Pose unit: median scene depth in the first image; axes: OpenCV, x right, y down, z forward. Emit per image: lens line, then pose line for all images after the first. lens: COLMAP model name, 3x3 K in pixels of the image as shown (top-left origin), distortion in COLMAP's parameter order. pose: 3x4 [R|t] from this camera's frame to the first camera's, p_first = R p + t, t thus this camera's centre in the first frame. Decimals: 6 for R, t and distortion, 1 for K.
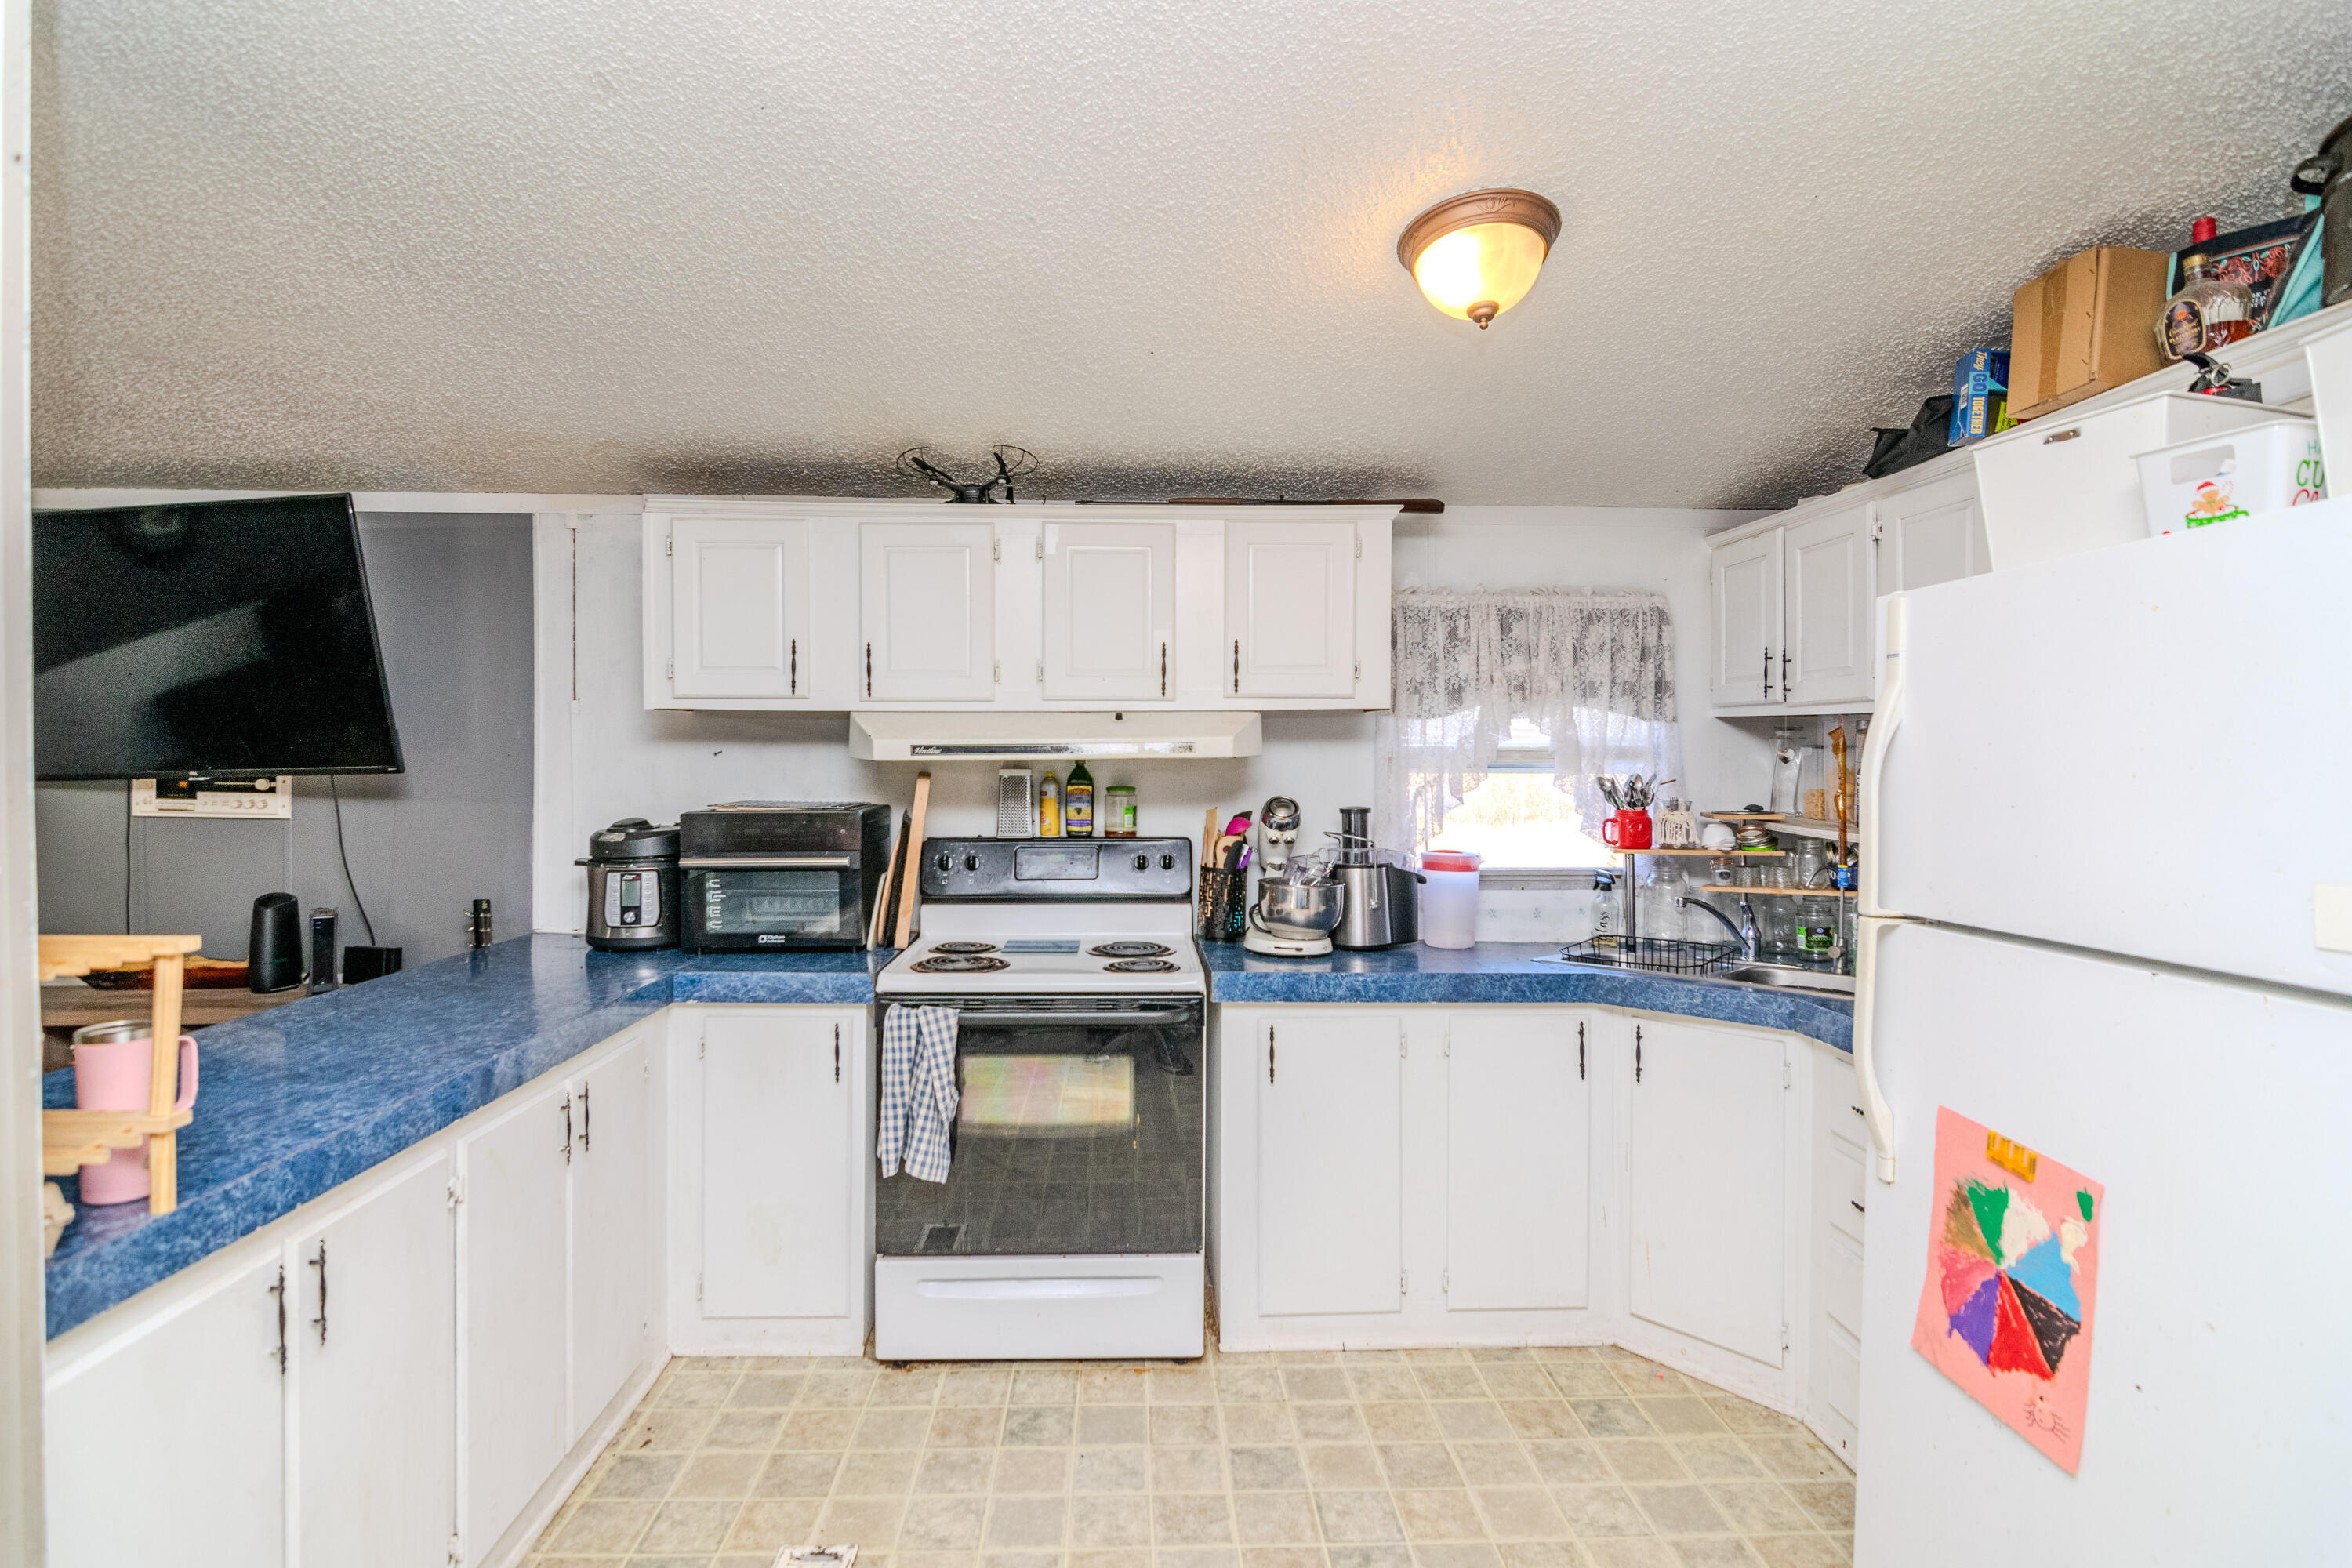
lens RADIAL K [[1194.5, 0, 1173.4], [0, 1194.5, 776.0], [0, 0, 1]] dist [-0.002337, -0.000307]
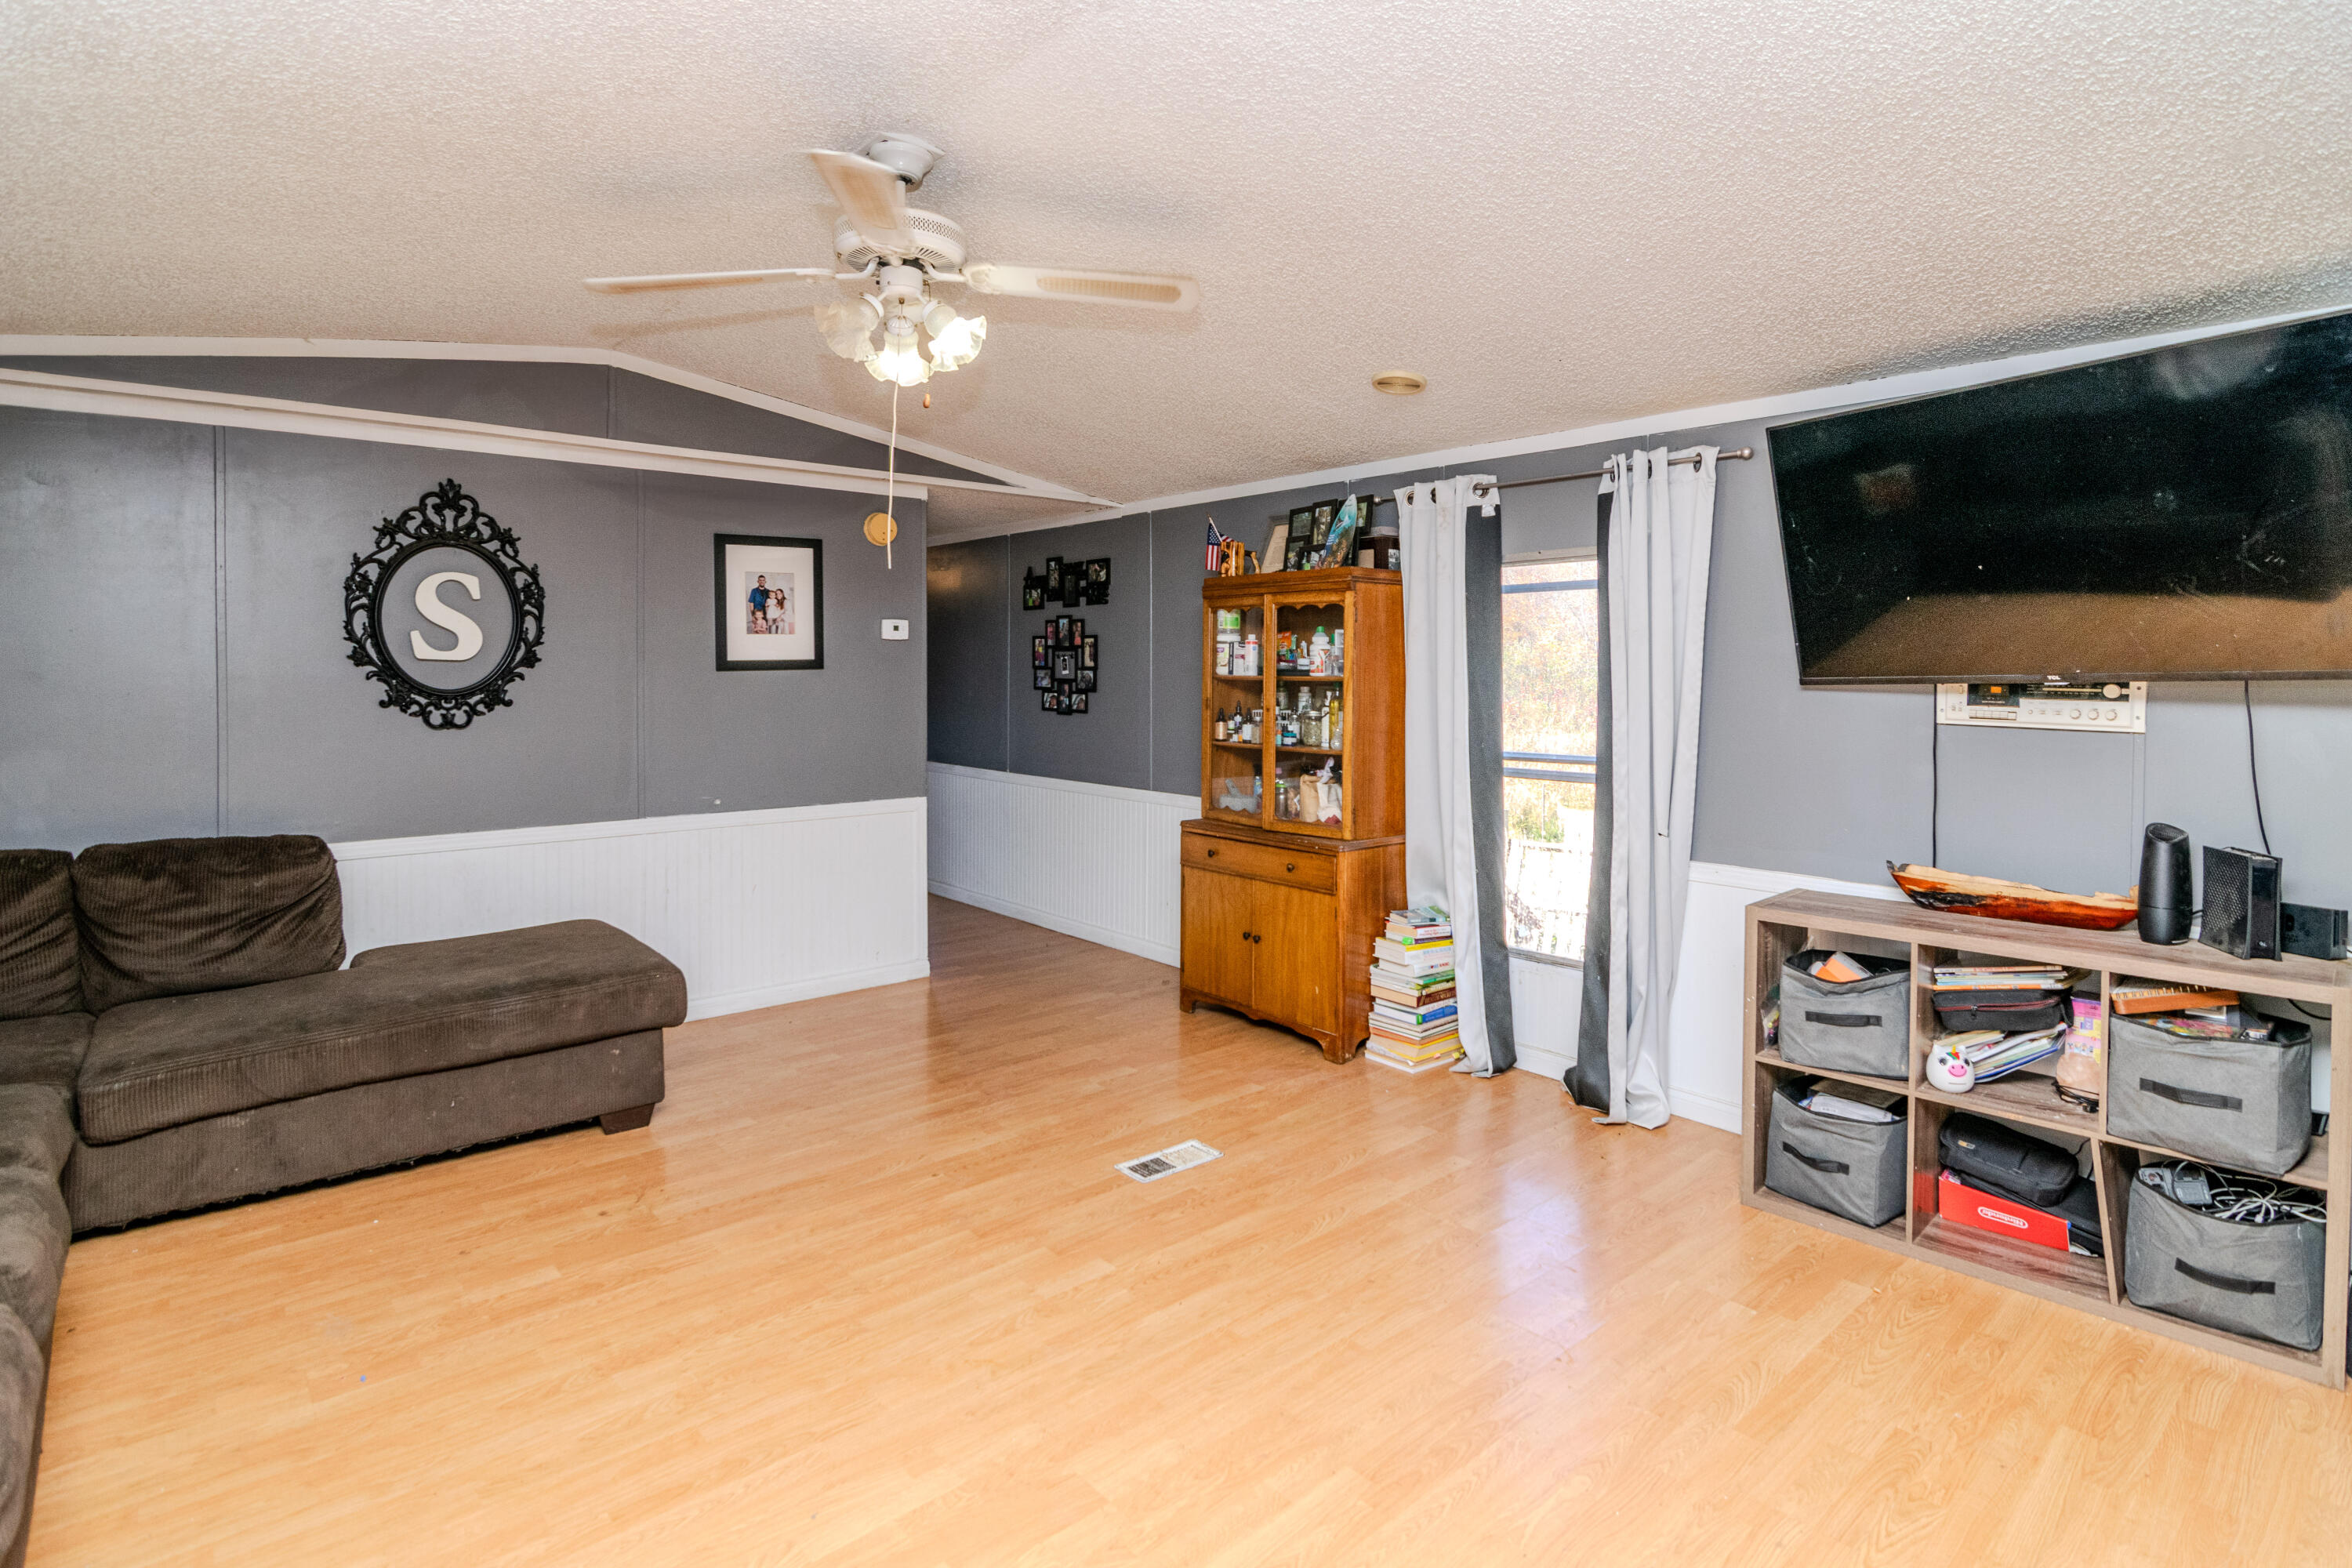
lens RADIAL K [[1194.5, 0, 1183.7], [0, 1194.5, 677.1], [0, 0, 1]] dist [-0.002337, -0.000307]
pose [[0.637269, 0.007017, -0.770610, -0.532277], [-0.015349, 0.999876, -0.003588, 0.010298], [0.770489, 0.014115, 0.637297, -0.045822]]
